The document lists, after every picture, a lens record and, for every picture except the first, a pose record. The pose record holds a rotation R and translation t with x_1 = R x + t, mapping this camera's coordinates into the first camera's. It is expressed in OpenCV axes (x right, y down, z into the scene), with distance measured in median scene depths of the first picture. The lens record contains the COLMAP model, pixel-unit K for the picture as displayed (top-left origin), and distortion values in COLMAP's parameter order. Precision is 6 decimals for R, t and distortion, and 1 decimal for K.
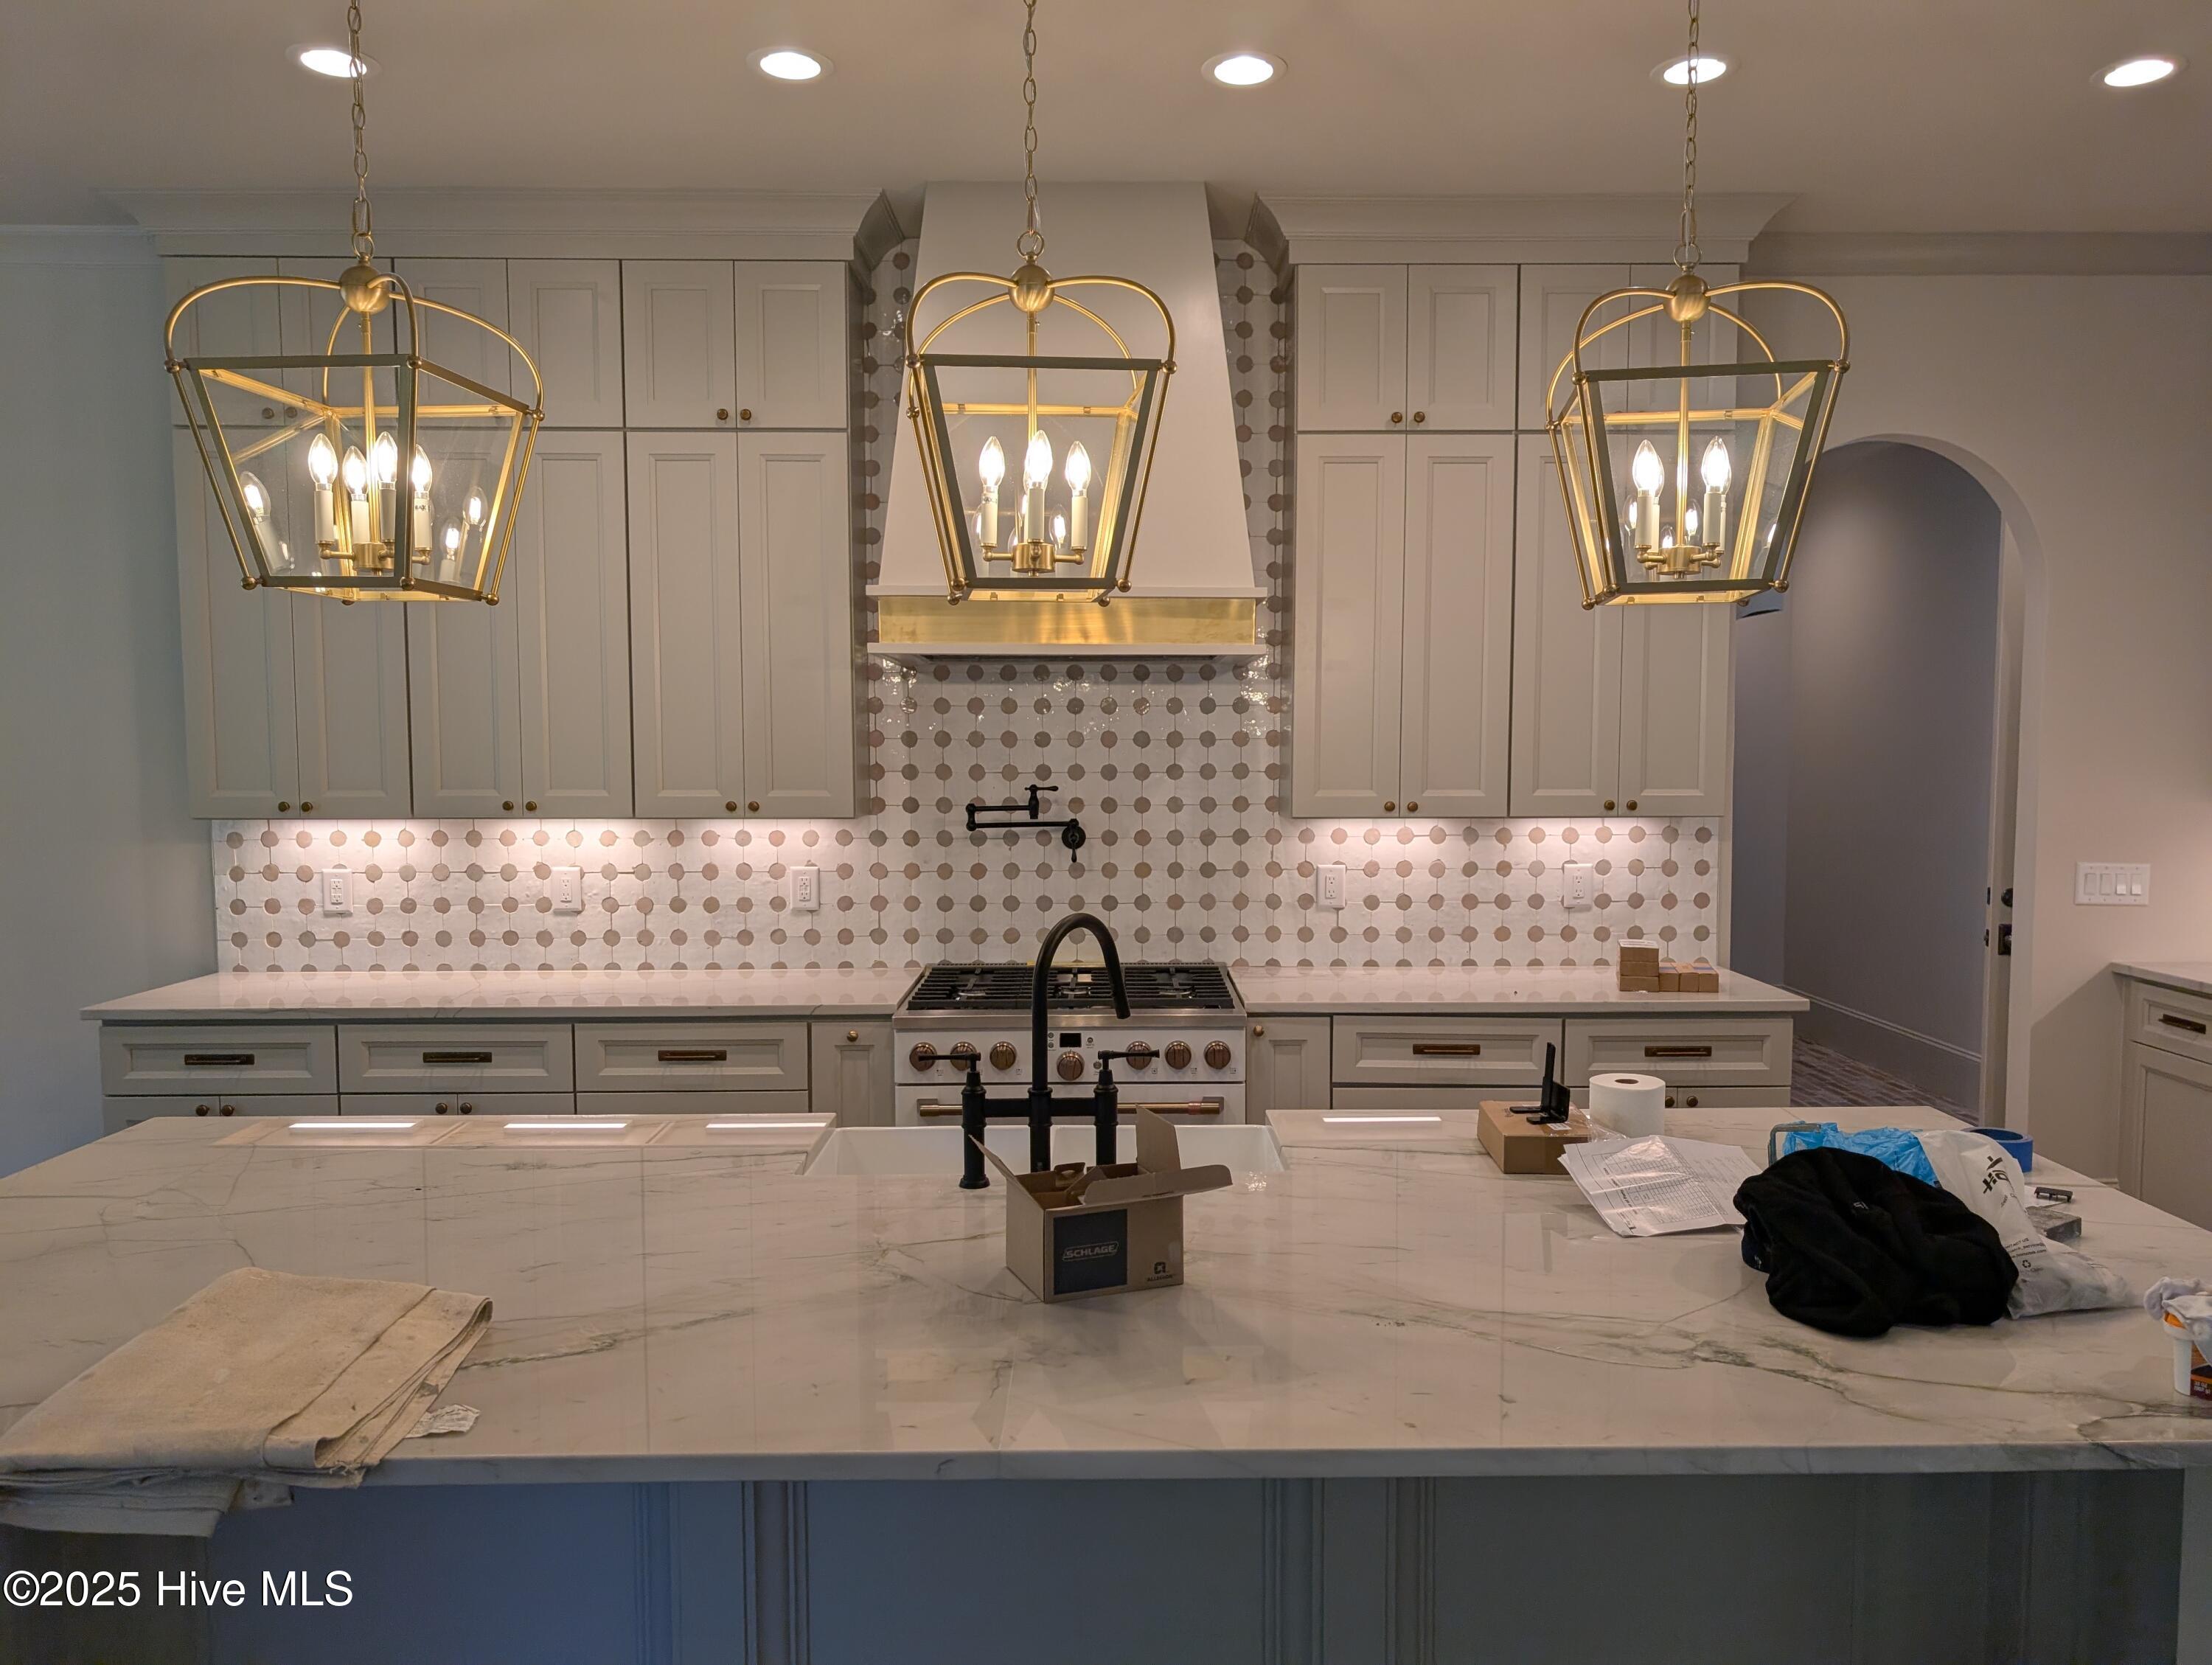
lens RADIAL K [[1571.2, 0, 1126.0], [0, 1571.2, 856.6], [0, 0, 1]] dist [0.032085, -0.036066]
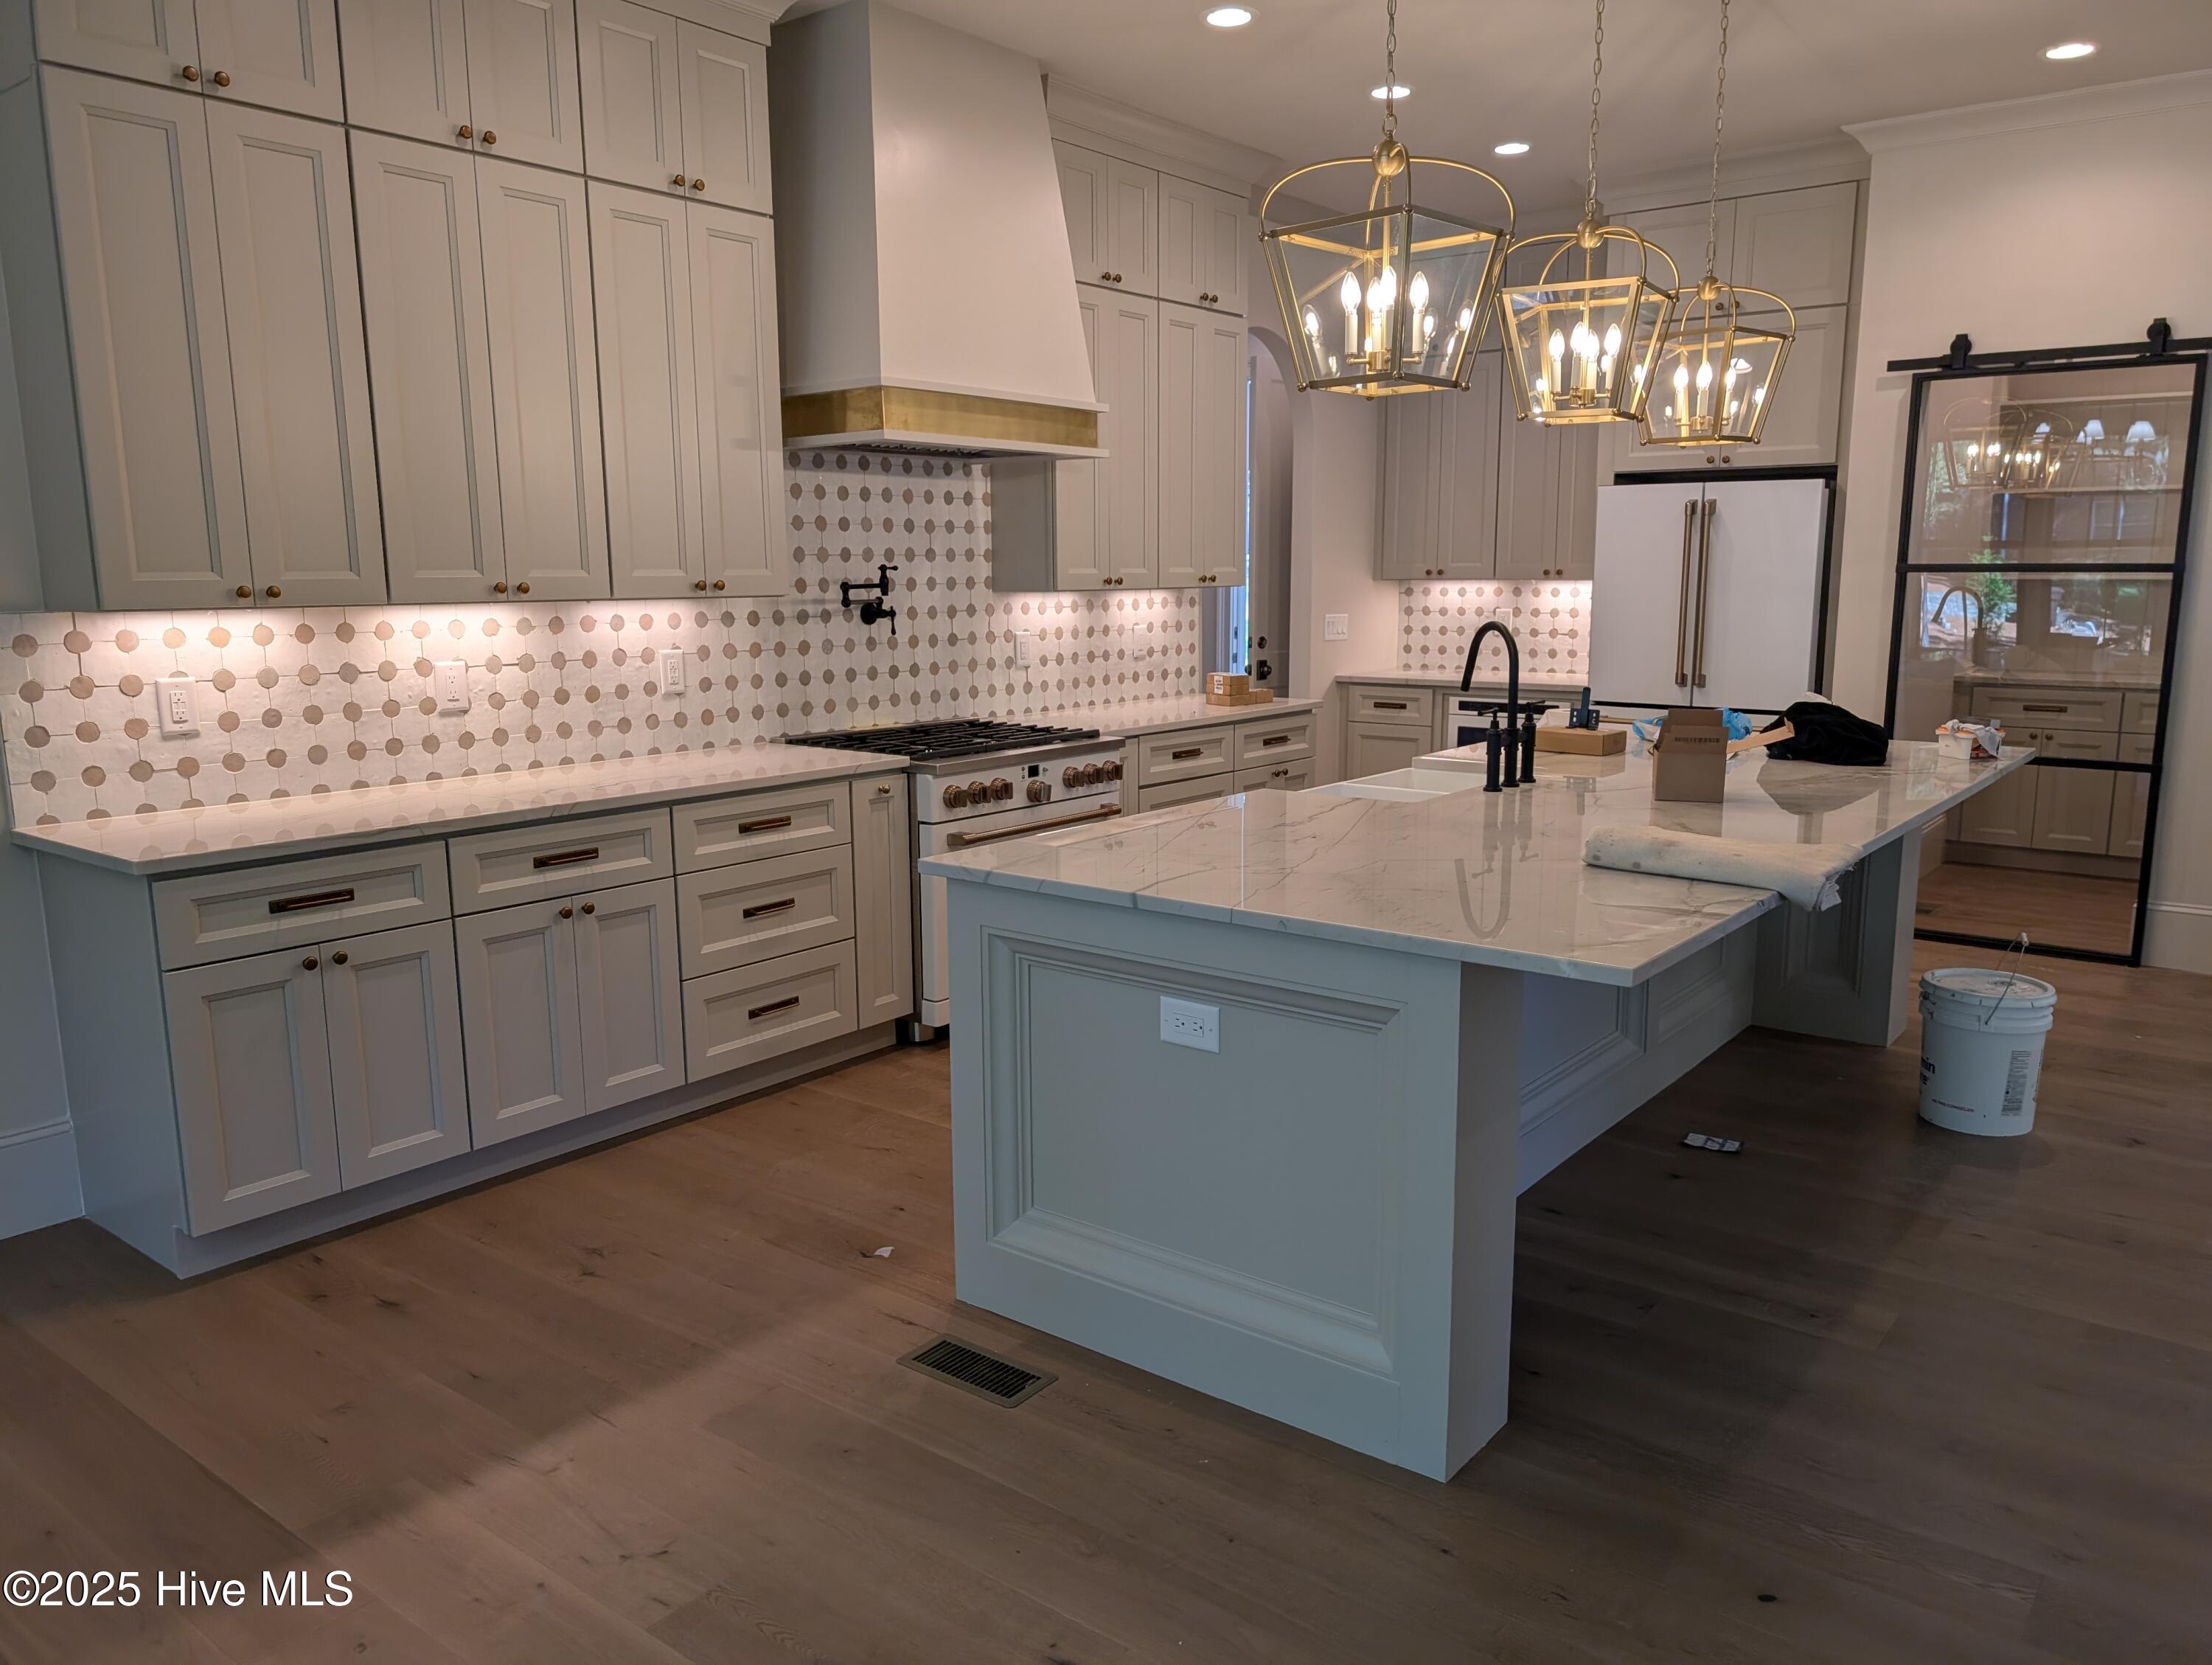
lens RADIAL K [[1571.2, 0, 1126.3], [0, 1571.2, 838.8], [0, 0, 1]] dist [0.032085, -0.036066]
pose [[0.631122, -0.134969, 0.763851, -0.882370], [0.060362, 0.990305, 0.125109, 0.018906], [-0.773332, -0.032851, 0.633150, 0.149399]]
